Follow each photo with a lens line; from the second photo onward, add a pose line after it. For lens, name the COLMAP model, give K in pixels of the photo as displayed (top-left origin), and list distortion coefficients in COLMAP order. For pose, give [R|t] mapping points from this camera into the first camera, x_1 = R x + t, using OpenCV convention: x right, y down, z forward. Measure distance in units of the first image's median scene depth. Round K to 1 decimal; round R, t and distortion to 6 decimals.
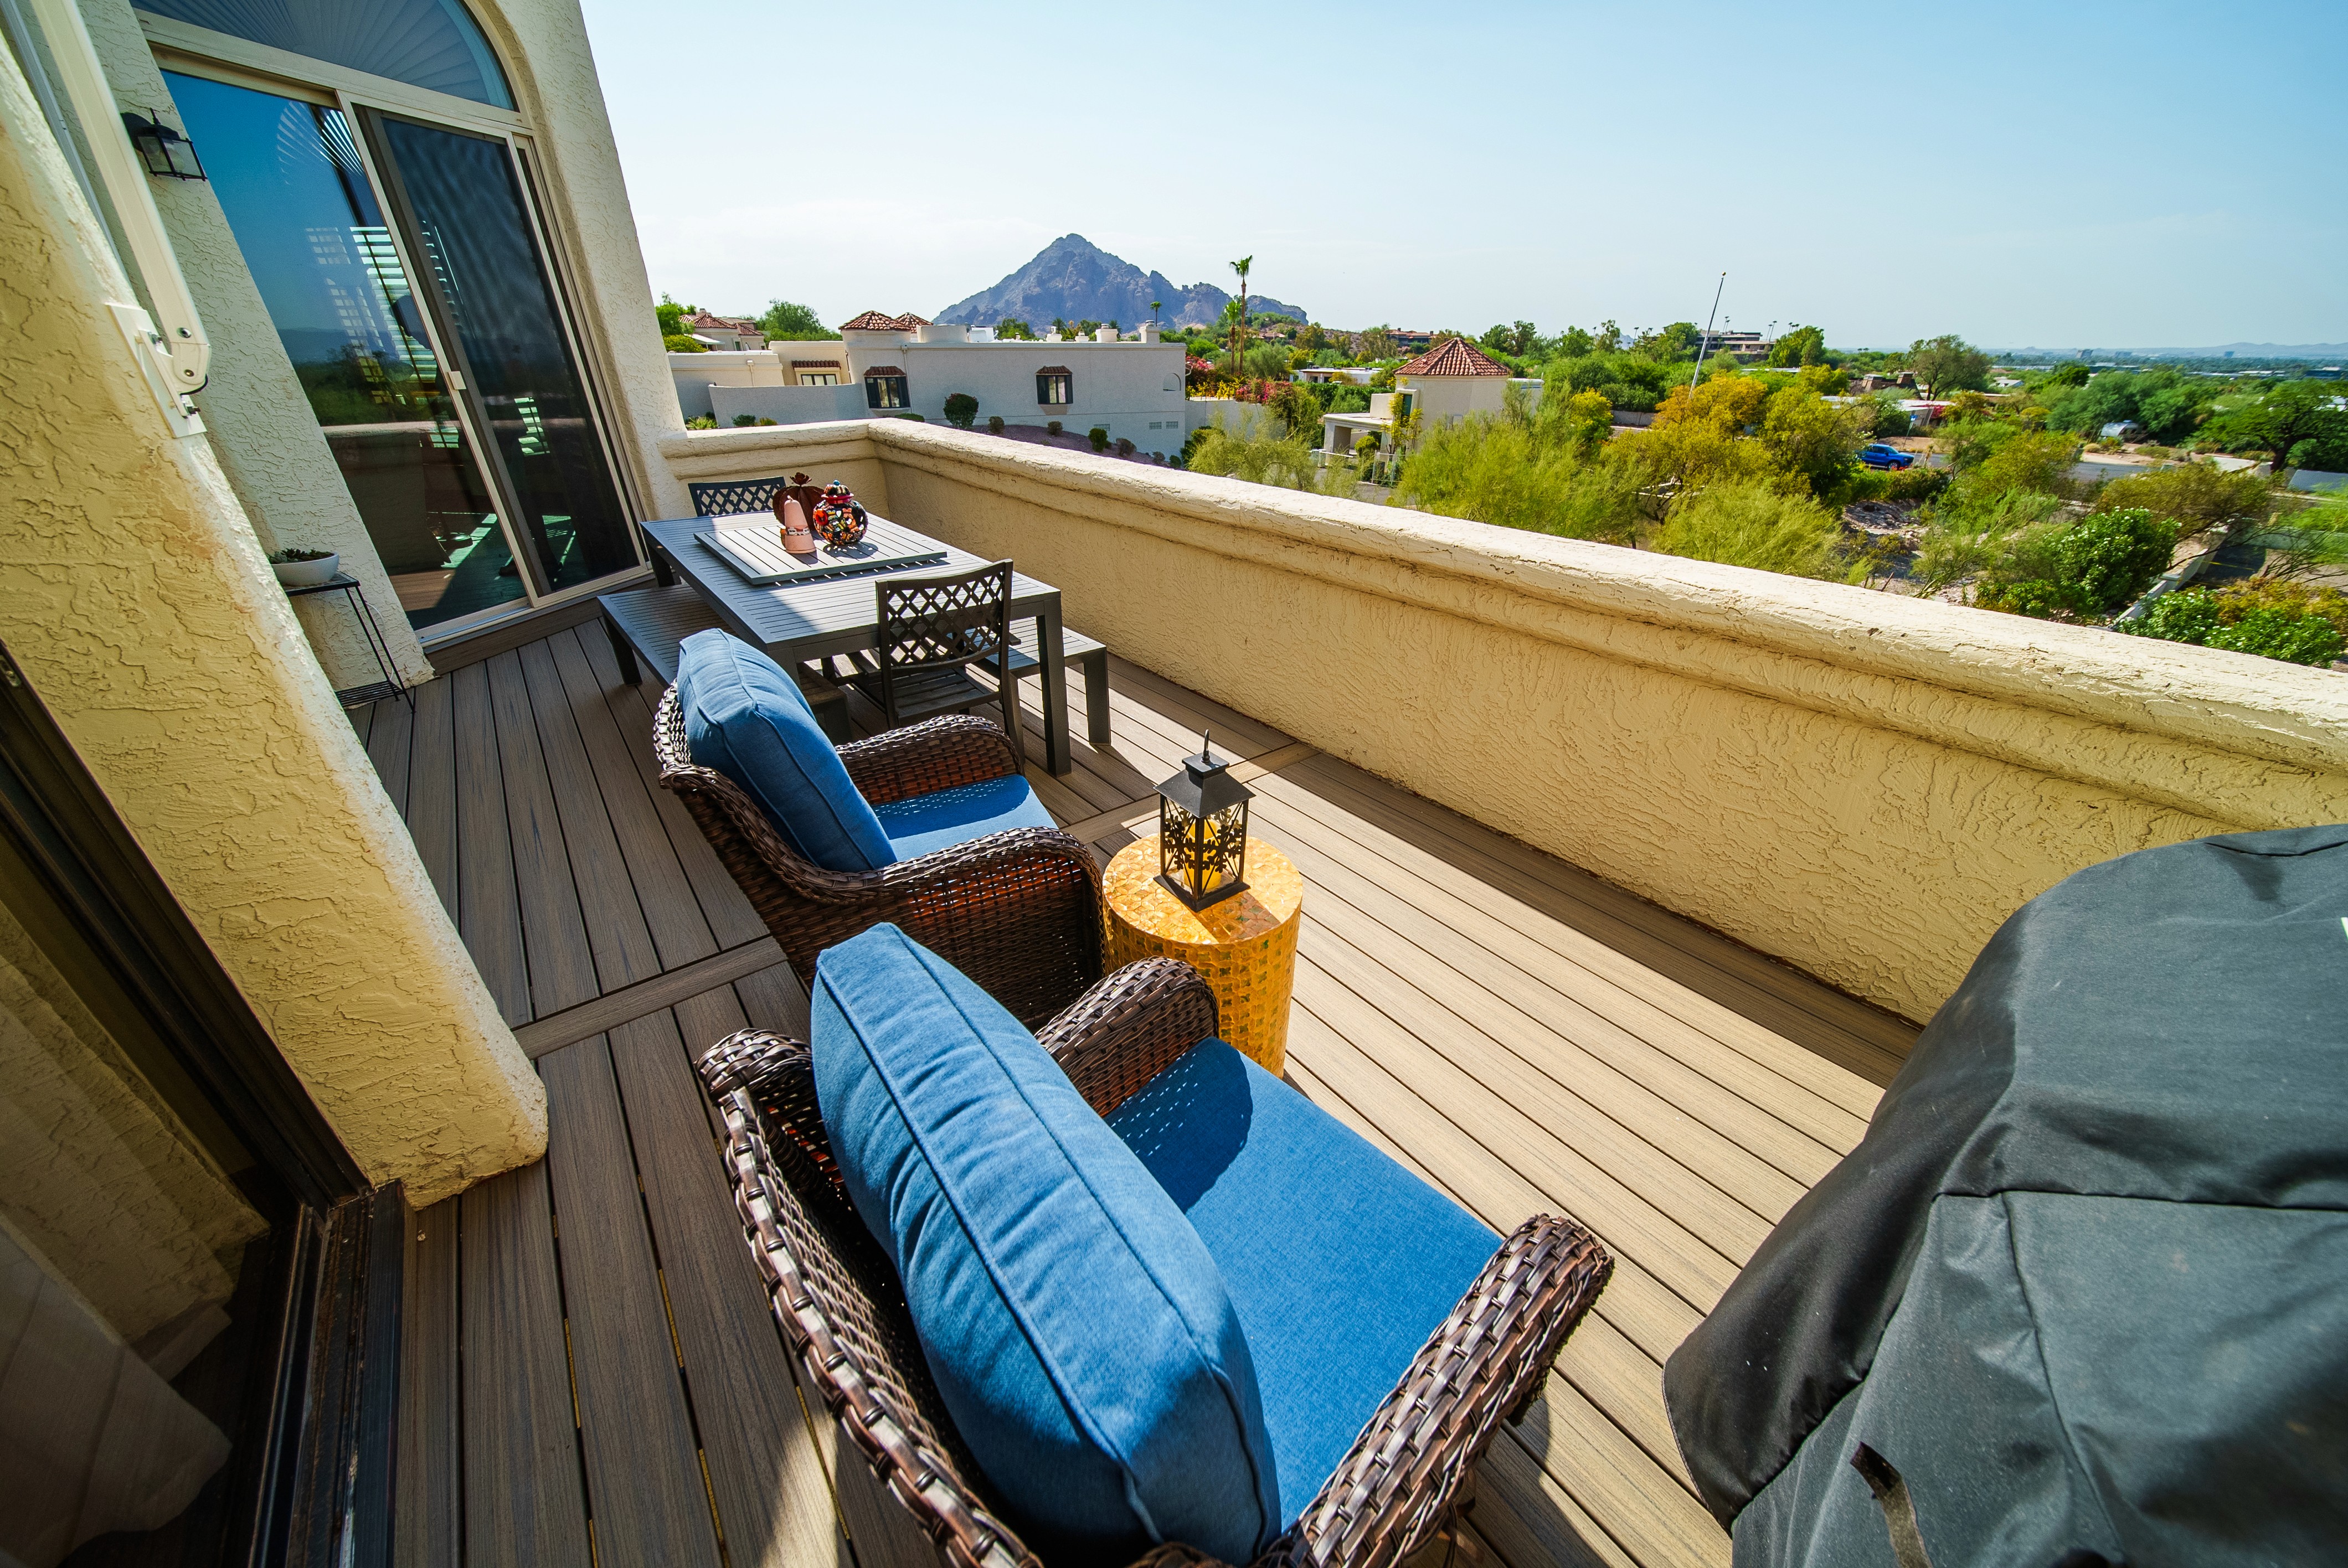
lens RADIAL K [[832.5, 0, 1179.6], [0, 832.5, 782.5], [0, 0, 1]] dist [0.007705, -0.002736]
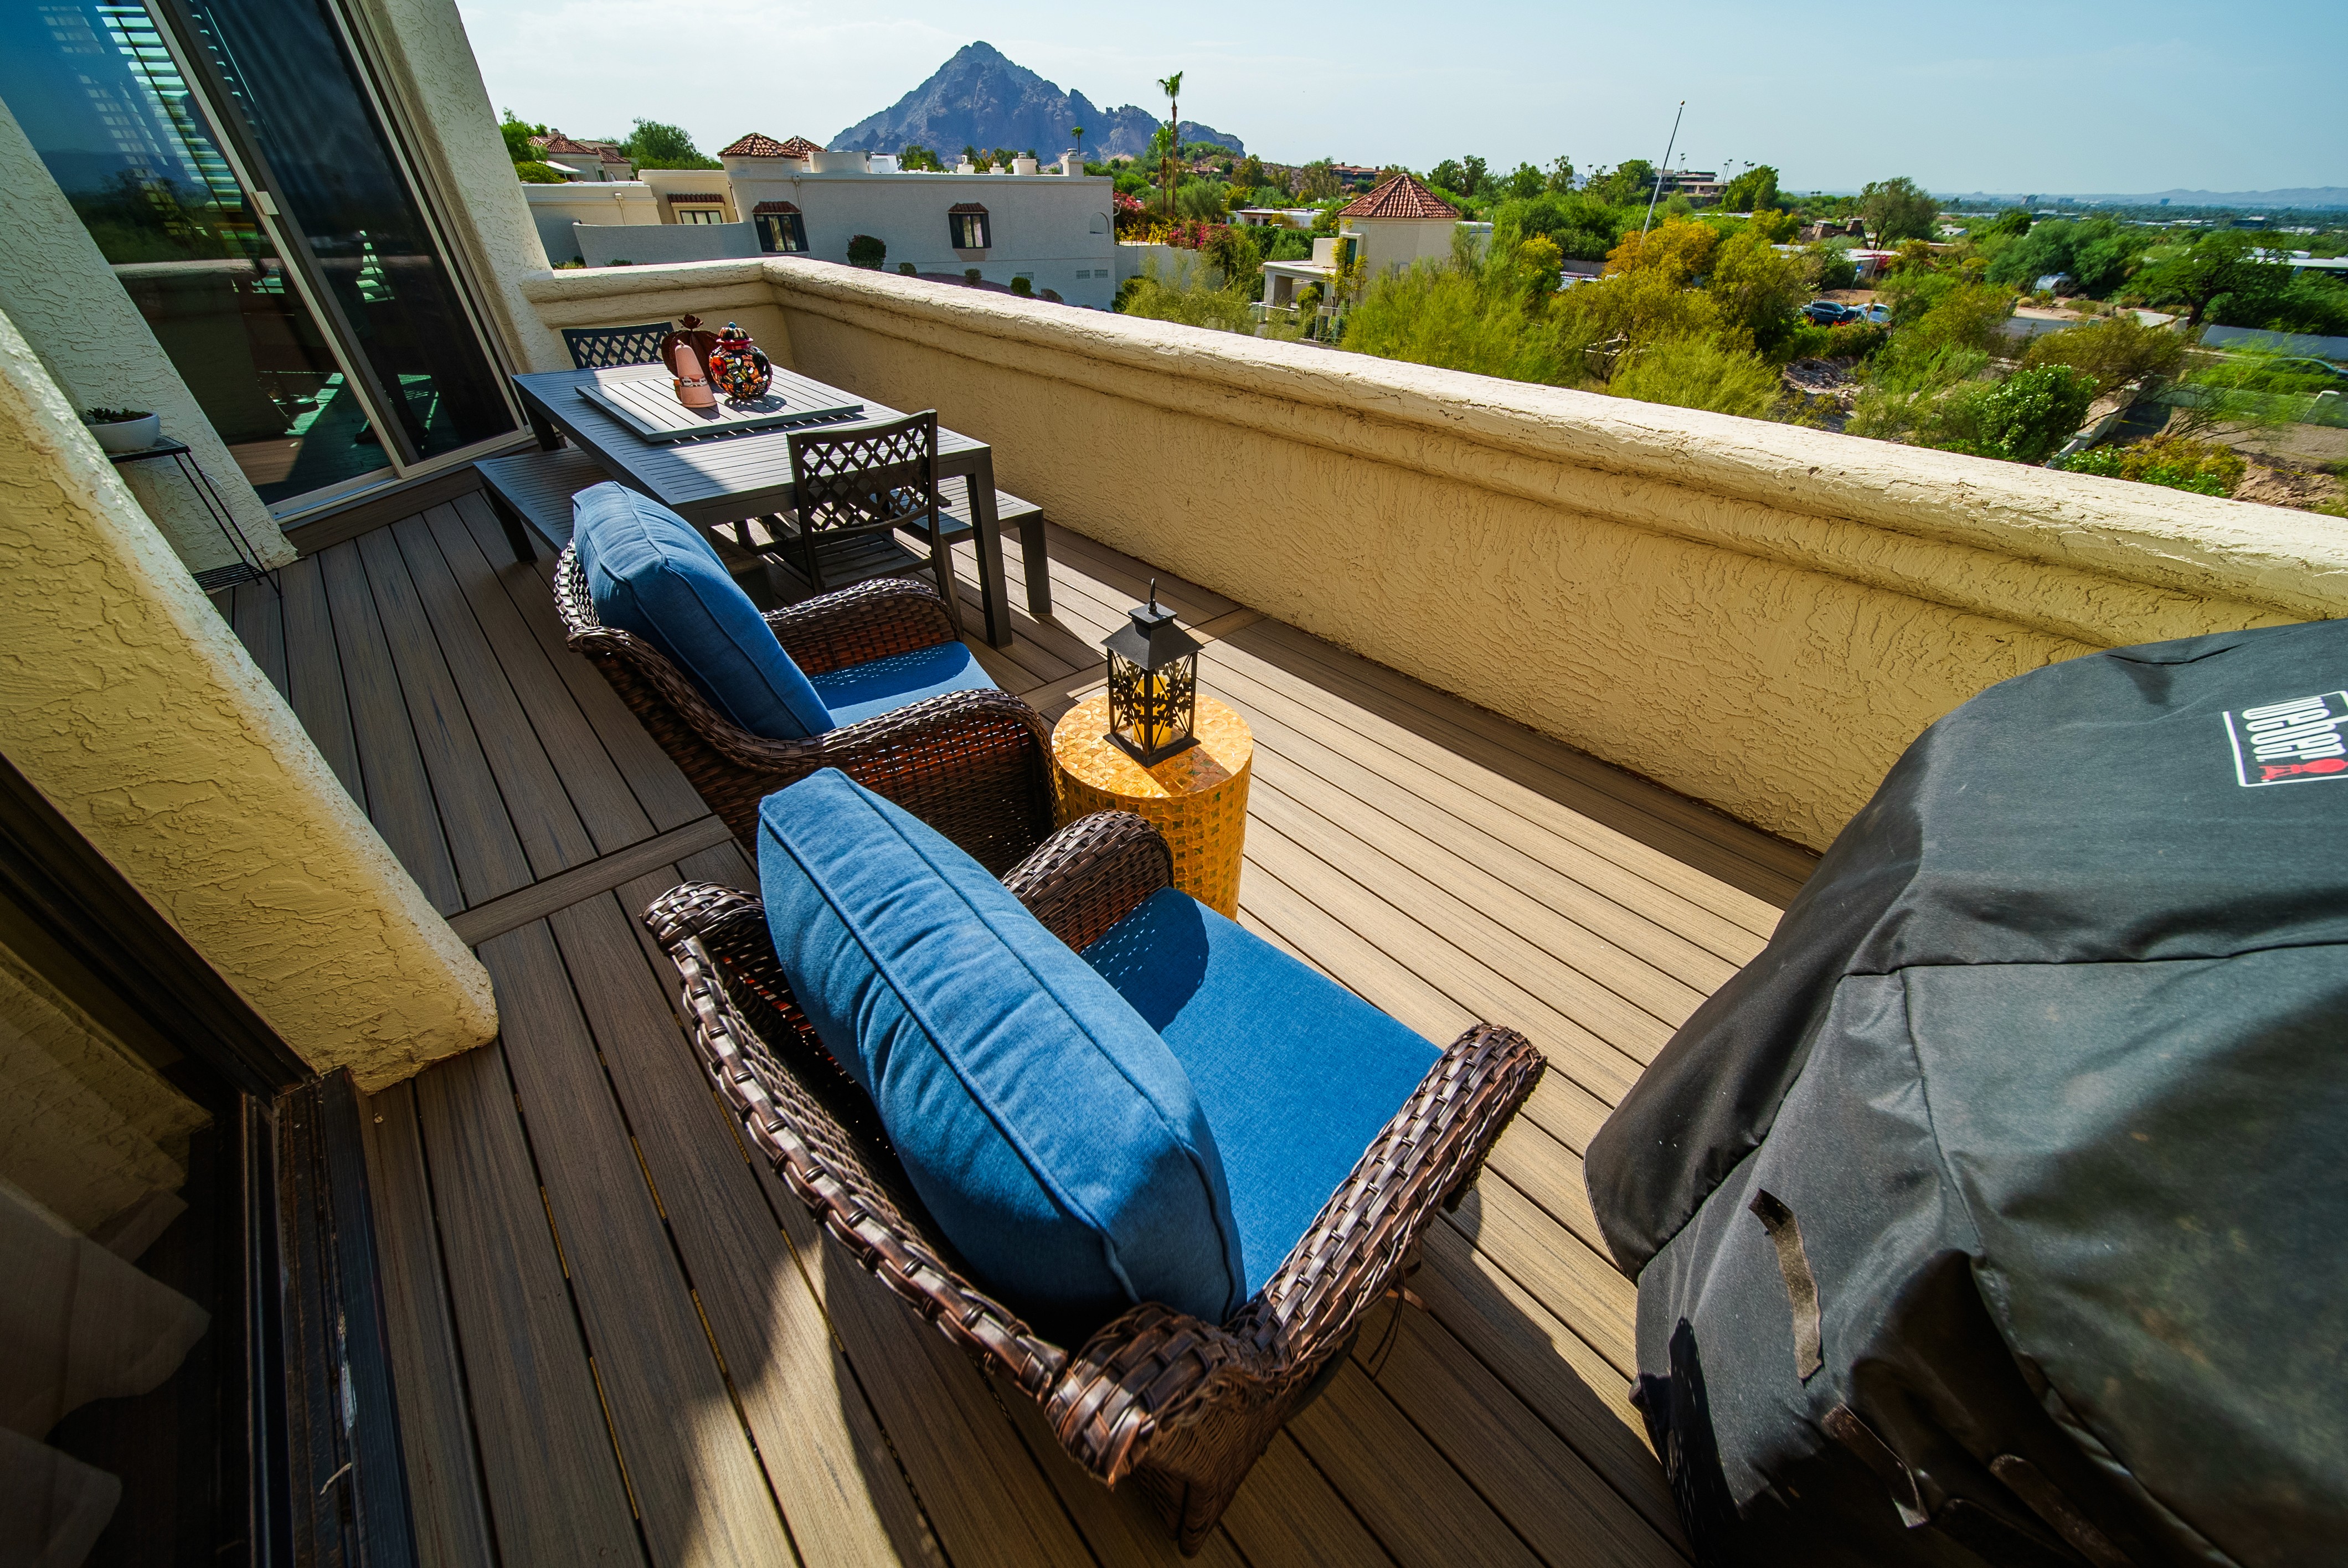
lens RADIAL K [[832.5, 0, 1179.6], [0, 832.5, 782.5], [0, 0, 1]] dist [0.007705, -0.002736]
pose [[0.997410, -0.035472, 0.062574, -0.005141], [0.026306, 0.989567, 0.141653, 0.033810], [-0.066946, -0.139640, 0.987937, 0.010757]]
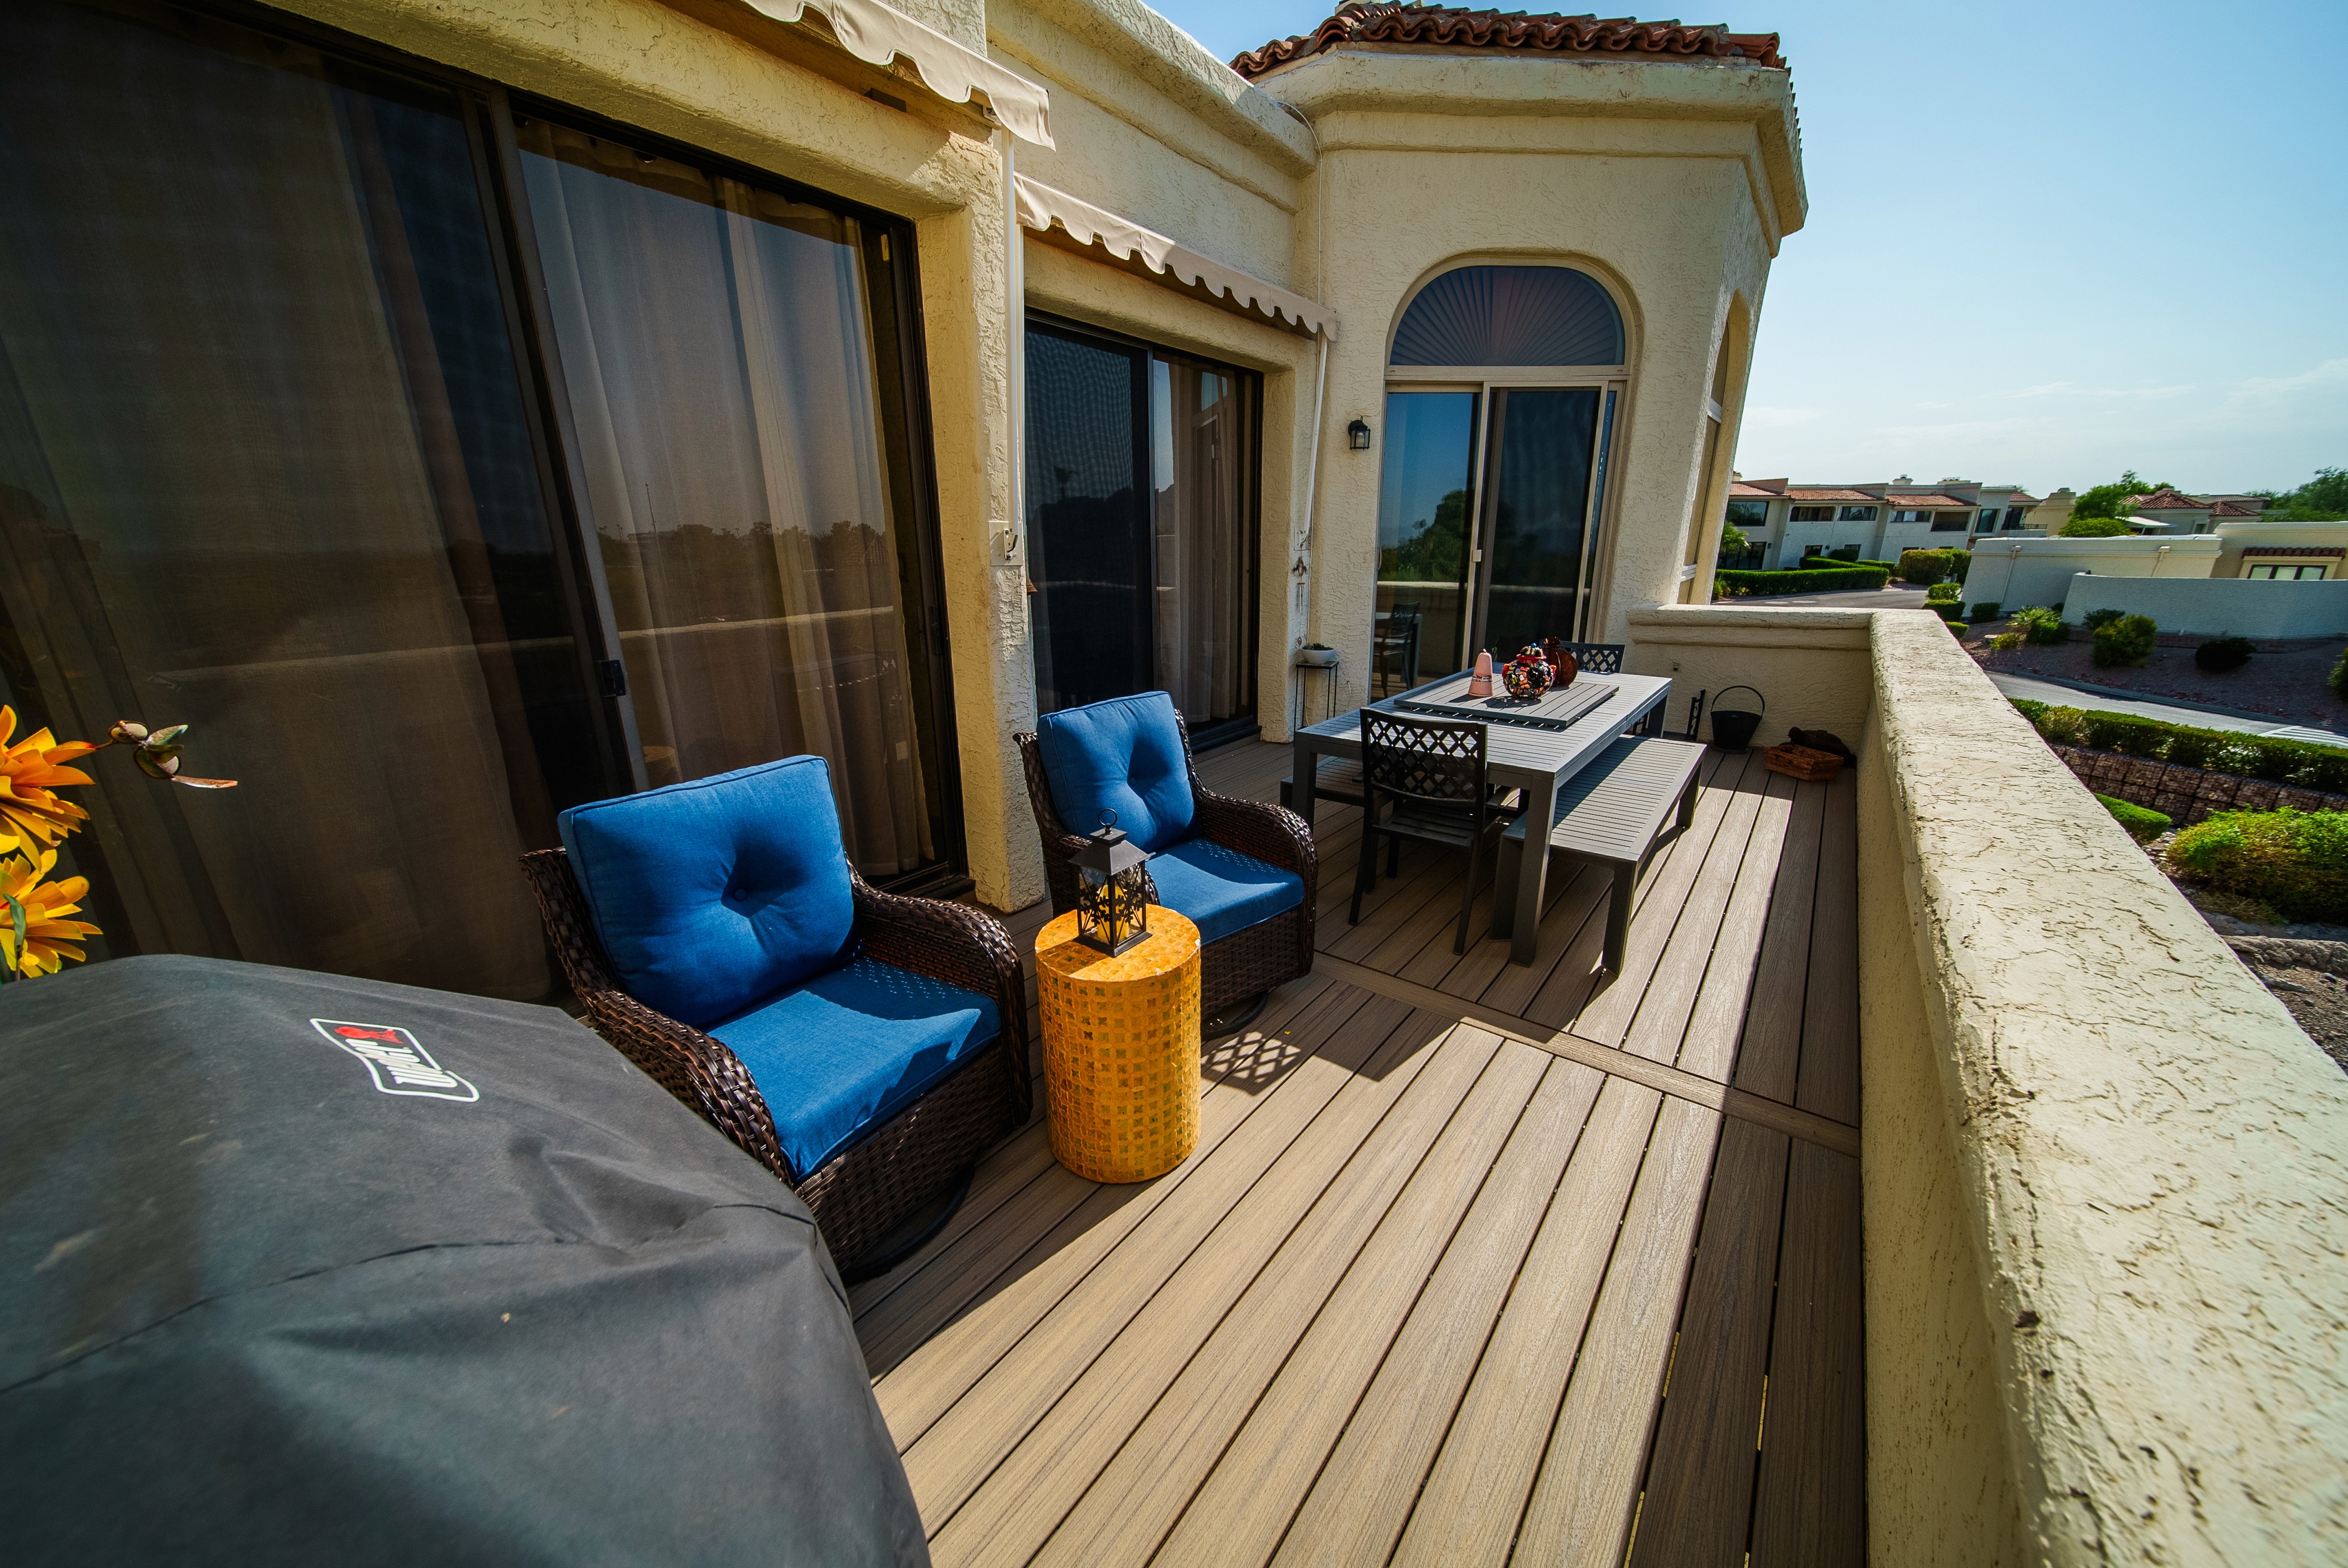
lens RADIAL K [[832.5, 0, 1179.6], [0, 832.5, 782.5], [0, 0, 1]] dist [0.007705, -0.002736]
pose [[0.244684, 0.274808, -0.929844, 1.230783], [-0.444781, 0.883954, 0.144203, -0.330843], [0.861568, 0.378293, 0.338519, 0.640477]]
